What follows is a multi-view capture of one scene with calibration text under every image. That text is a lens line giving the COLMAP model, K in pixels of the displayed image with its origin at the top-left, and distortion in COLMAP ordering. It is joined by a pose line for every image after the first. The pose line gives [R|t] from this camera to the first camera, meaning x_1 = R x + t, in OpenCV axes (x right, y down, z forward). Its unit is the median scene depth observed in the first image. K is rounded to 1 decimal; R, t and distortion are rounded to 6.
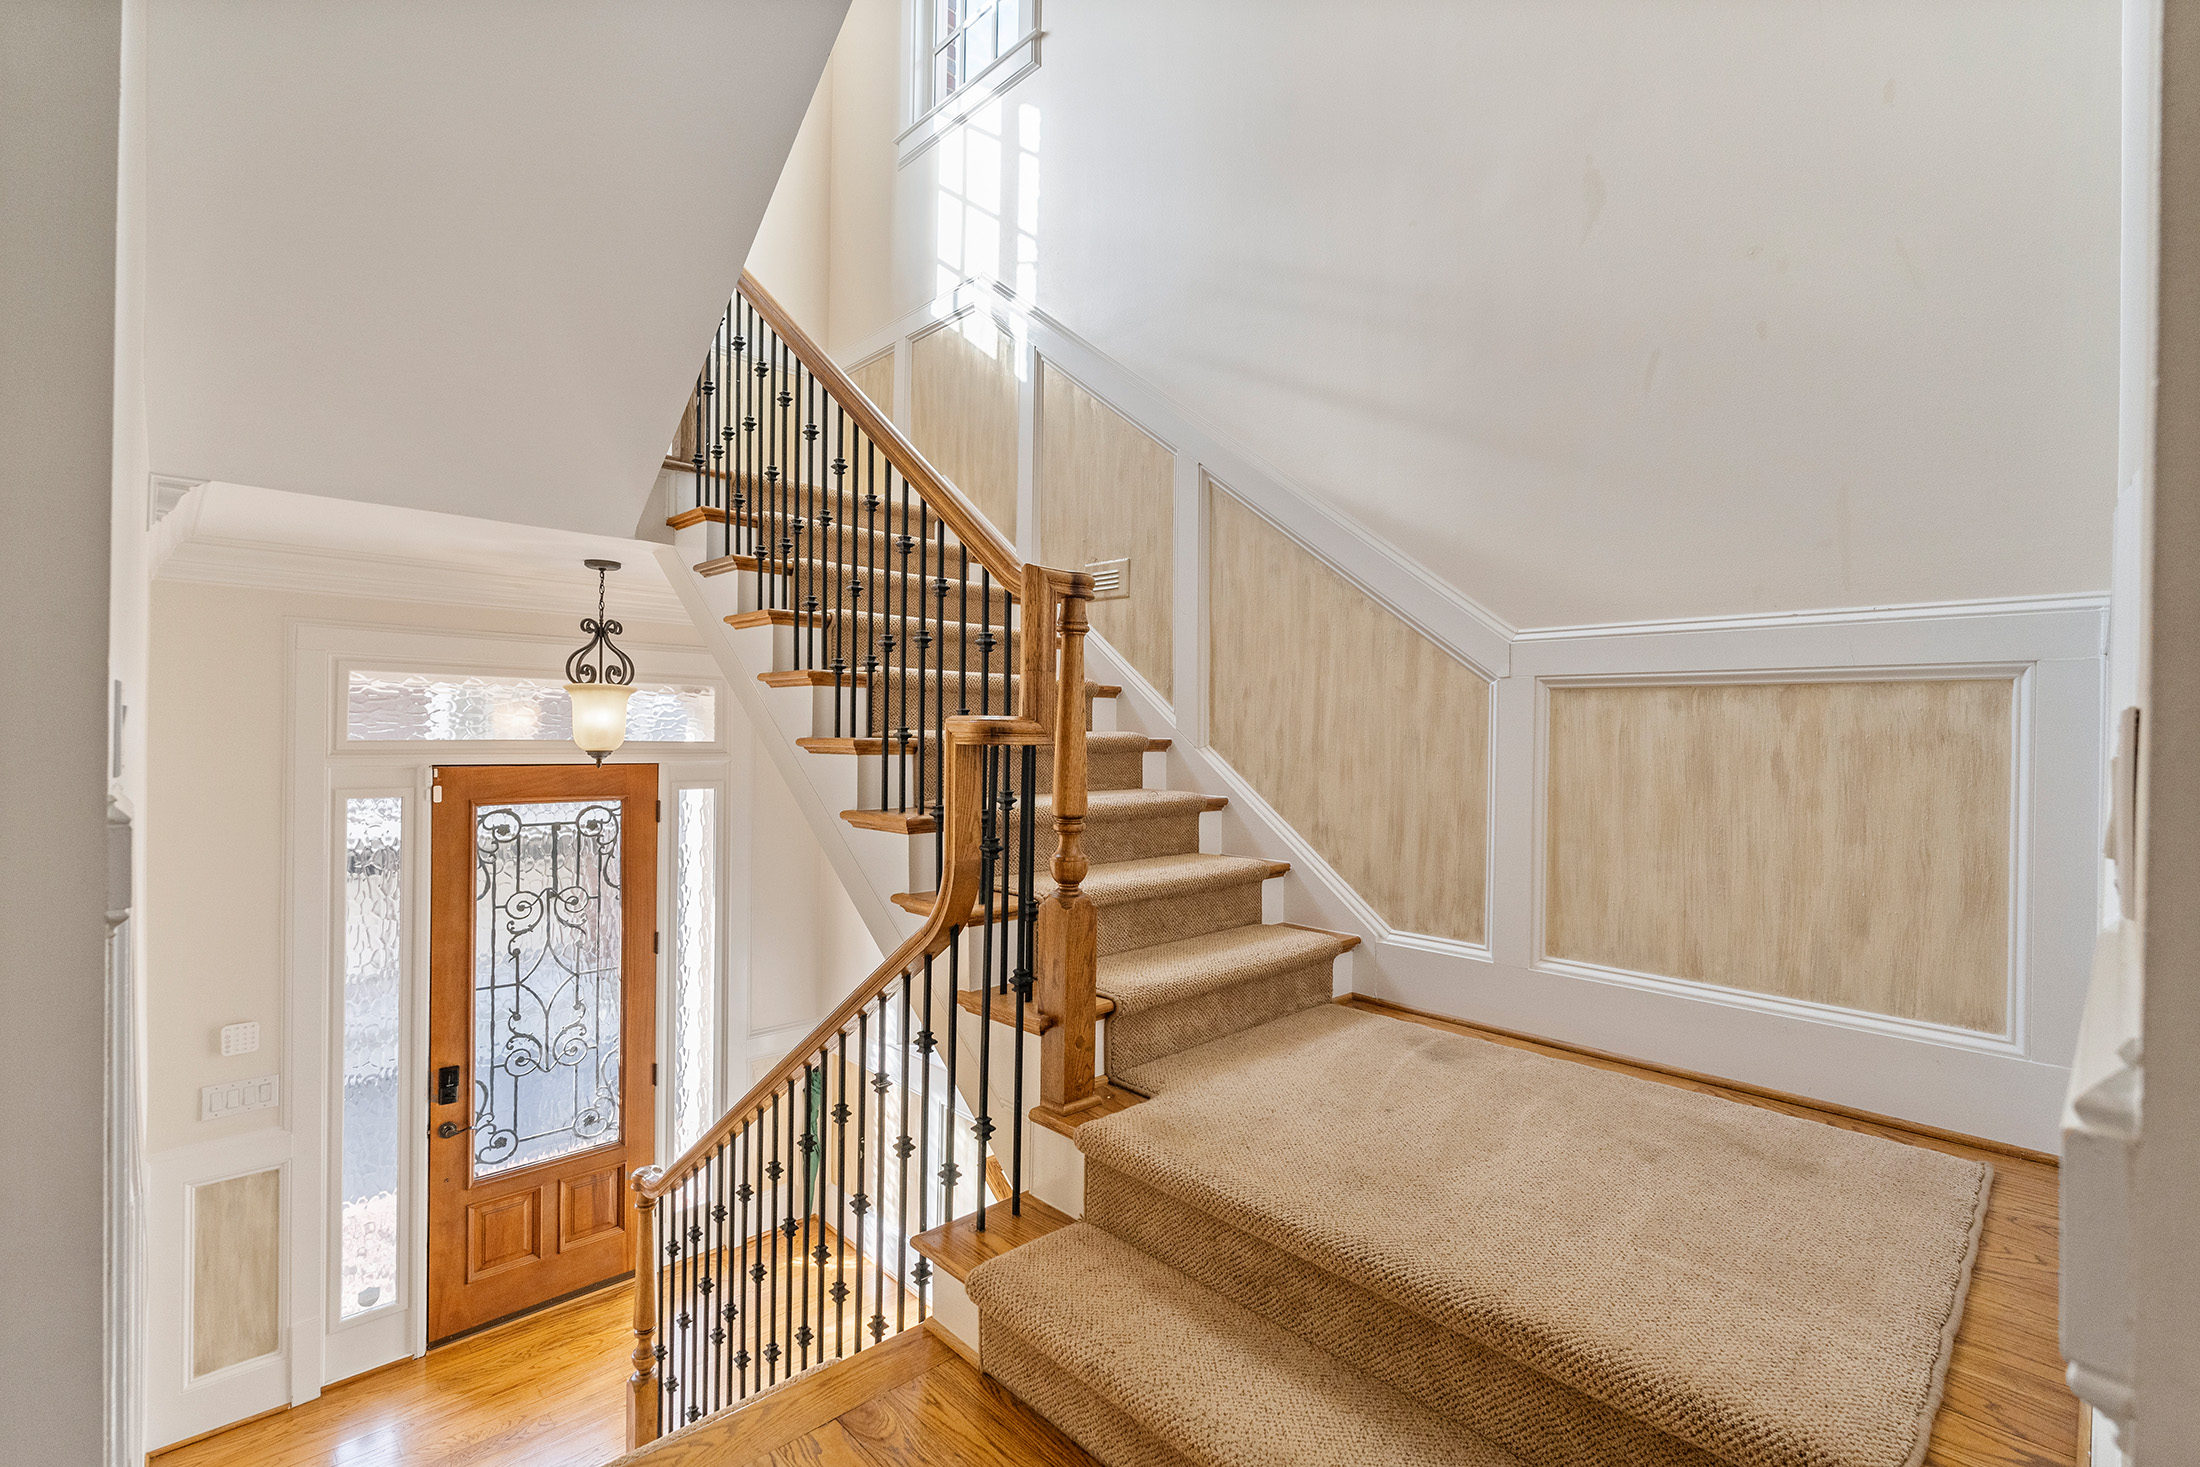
lens RADIAL K [[979.0, 0, 1100.0], [0, 979.0, 733.5], [0, 0, 1]] dist [-0.000727, -0.000055]
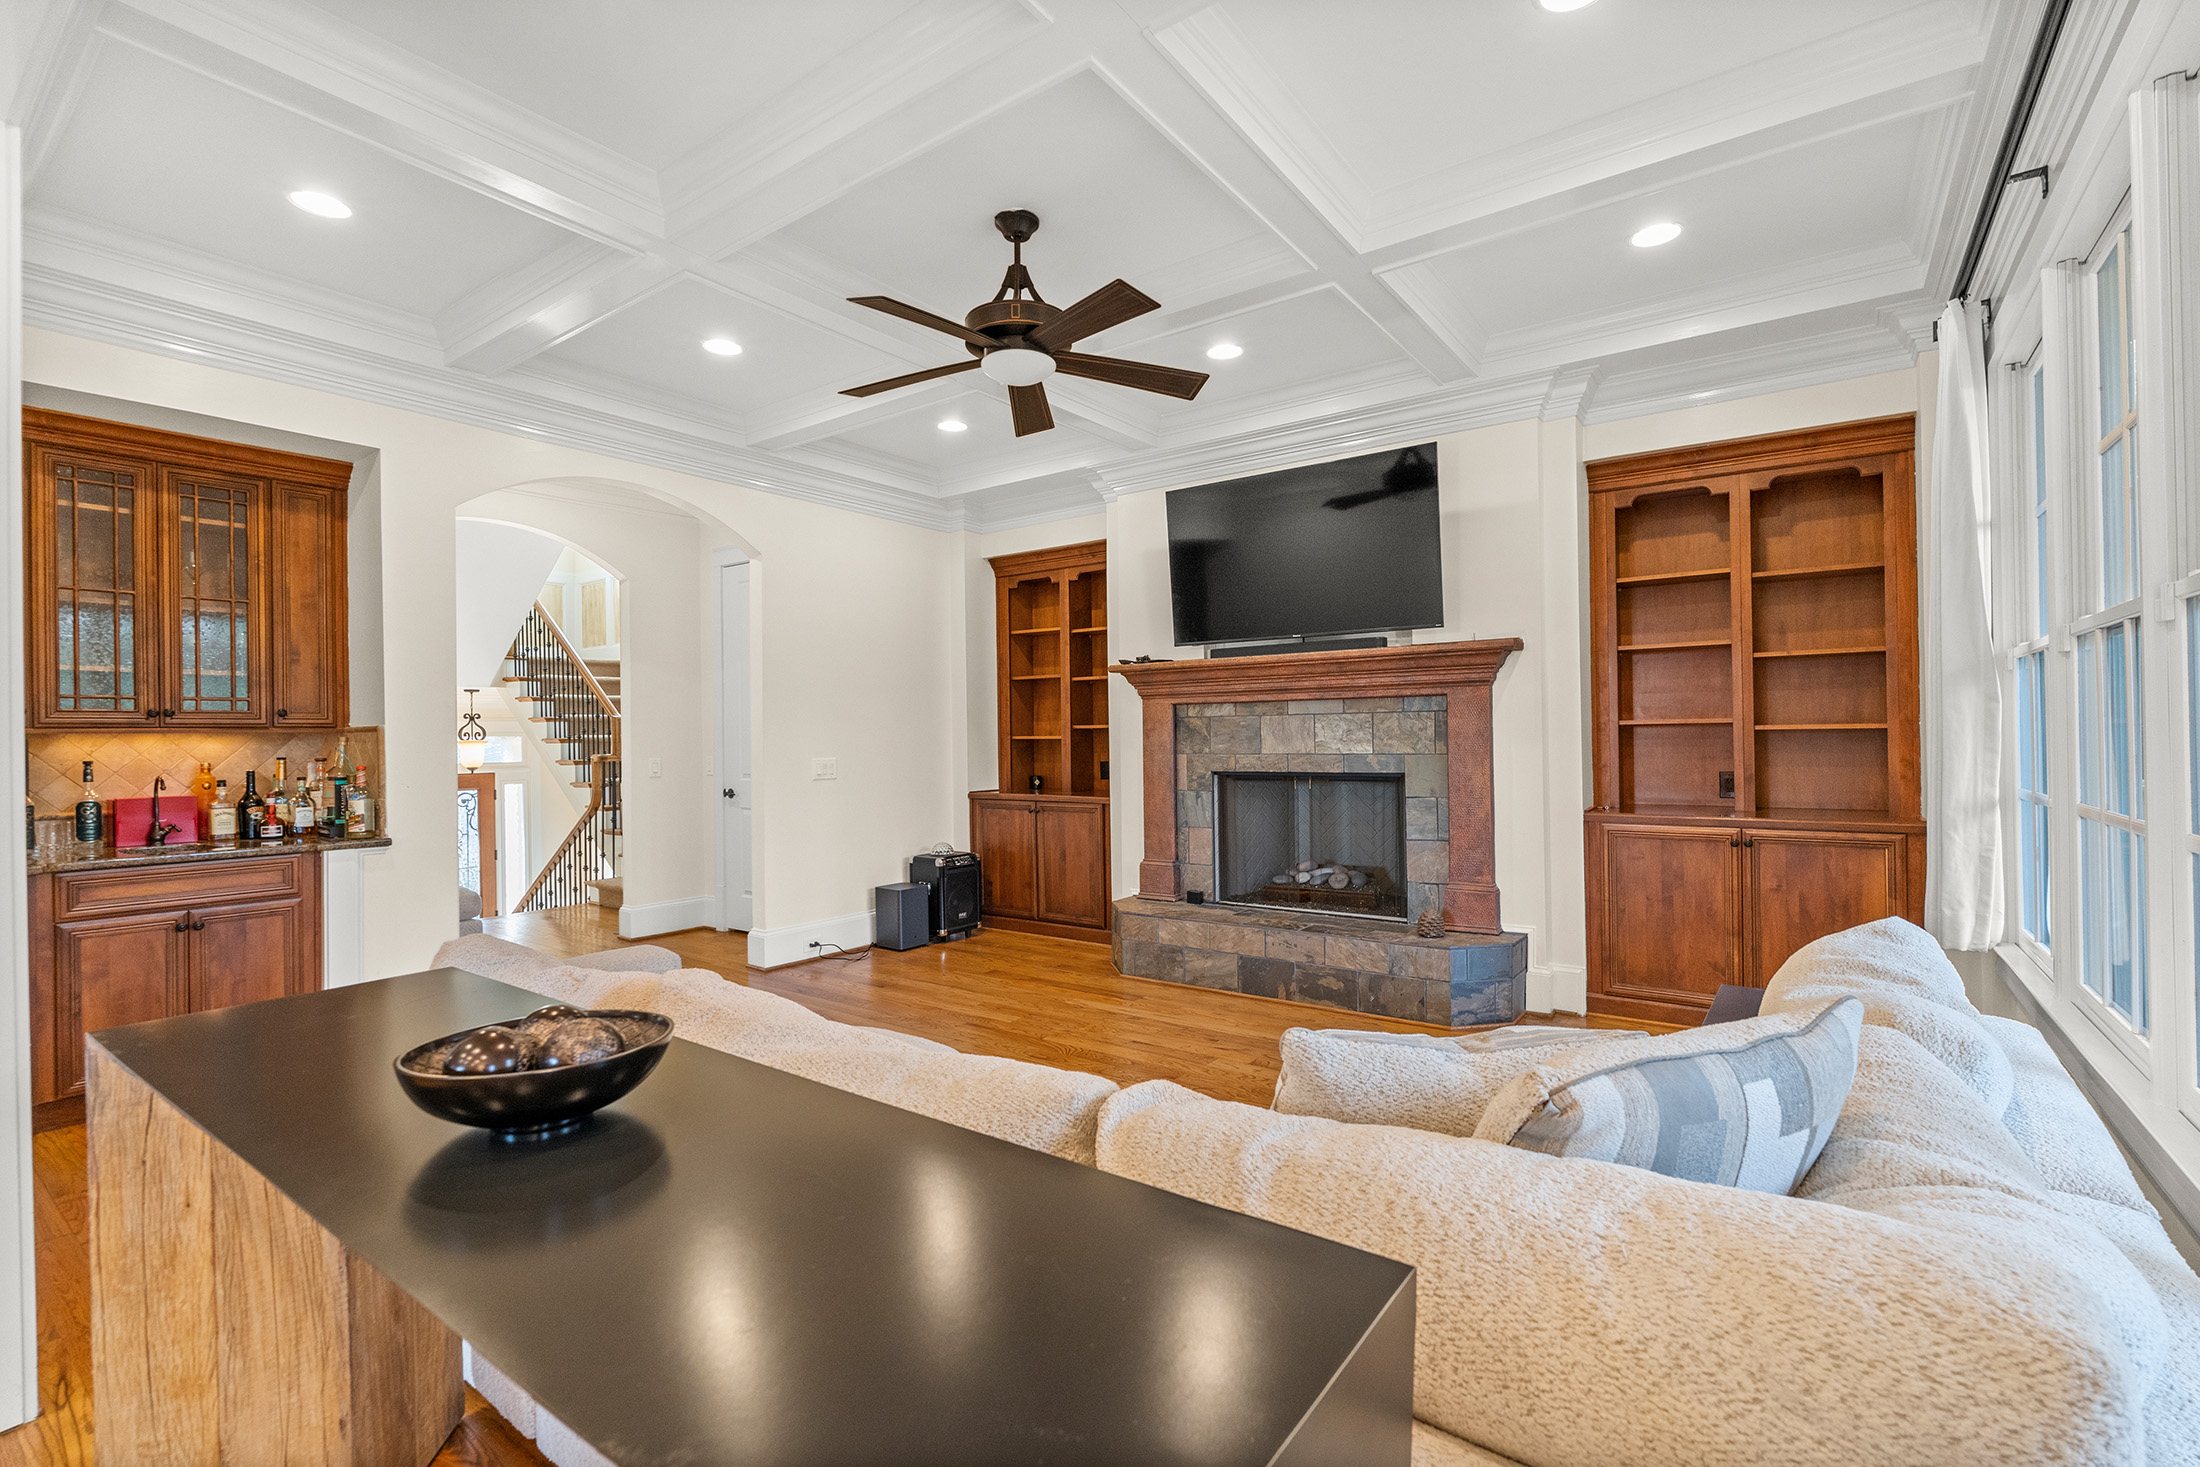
lens RADIAL K [[987.9, 0, 1100.0], [0, 987.9, 733.5], [0, 0, 1]] dist [-0.000997, -0.000185]
pose [[0.985397, -0.028551, 0.167862, 0.612514], [0.028871, 0.999583, 0.000534, -0.023123], [-0.167807, 0.004320, 0.985810, -1.674461]]
